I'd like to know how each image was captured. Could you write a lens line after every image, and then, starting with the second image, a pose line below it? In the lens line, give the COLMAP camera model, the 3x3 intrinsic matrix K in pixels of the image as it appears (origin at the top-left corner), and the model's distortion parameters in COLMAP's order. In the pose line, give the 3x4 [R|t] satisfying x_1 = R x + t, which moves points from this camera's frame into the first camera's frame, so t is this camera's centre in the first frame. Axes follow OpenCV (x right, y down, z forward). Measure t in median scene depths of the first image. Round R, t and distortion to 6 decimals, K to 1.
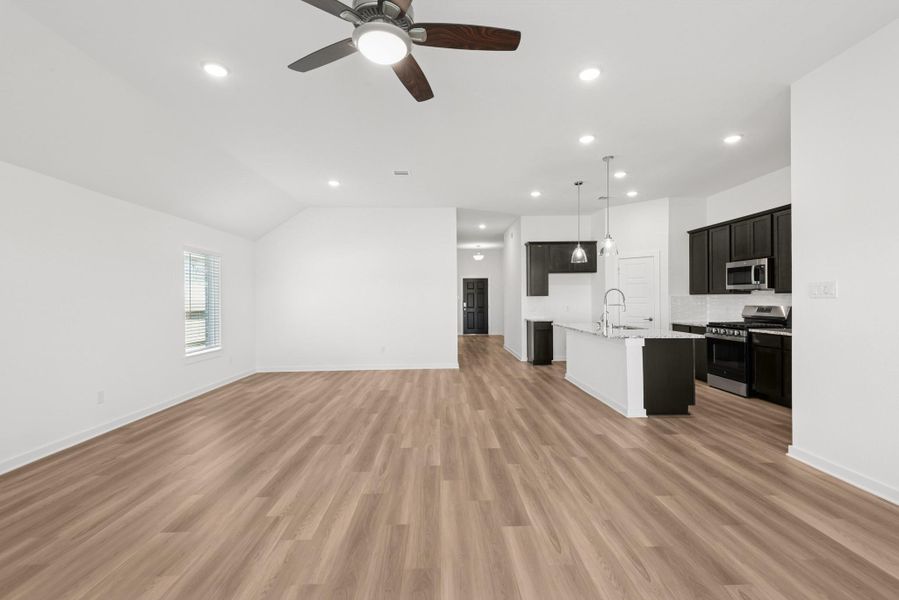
lens RADIAL K [[407.7, 0, 445.8], [0, 407.7, 301.8], [0, 0, 1]] dist [0.025593, -0.012852]
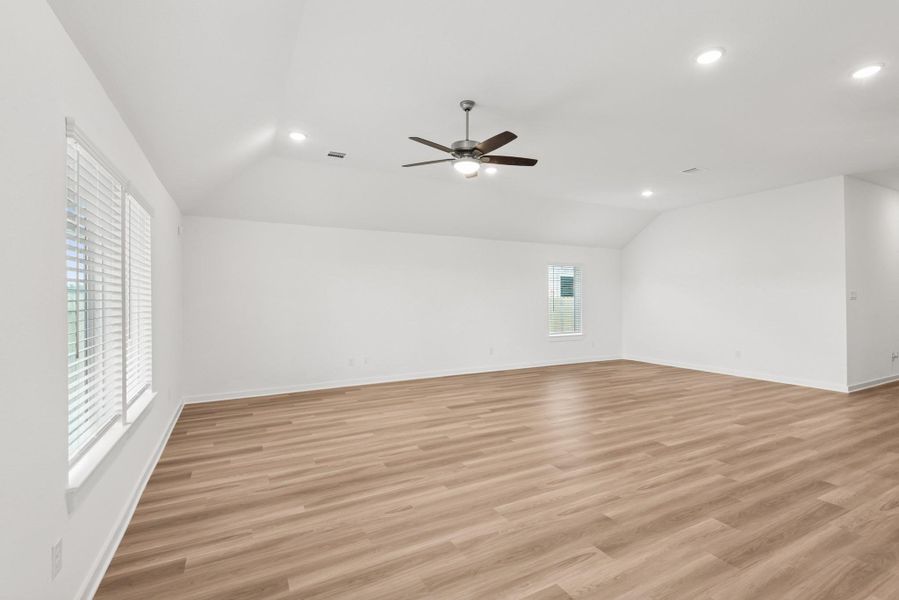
lens RADIAL K [[407.7, 0, 450.7], [0, 407.7, 295.7], [0, 0, 1]] dist [0.025593, -0.012852]
pose [[0.435694, 0.001349, -0.900094, 0.864201], [-0.009572, 0.999949, -0.003134, -0.006421], [0.900044, 0.009981, 0.435685, 0.068105]]
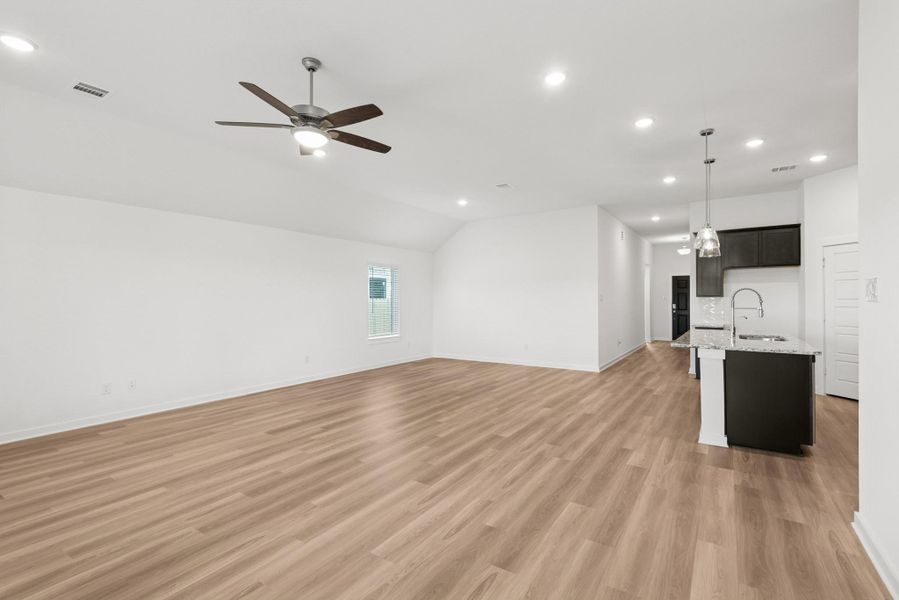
lens RADIAL K [[407.7, 0, 450.4], [0, 407.7, 299.7], [0, 0, 1]] dist [0.025593, -0.012852]
pose [[0.814066, 0.005909, -0.580743, 0.676927], [-0.008927, 0.999957, -0.002339, -0.003725], [0.580704, 0.007088, 0.814084, 0.027970]]
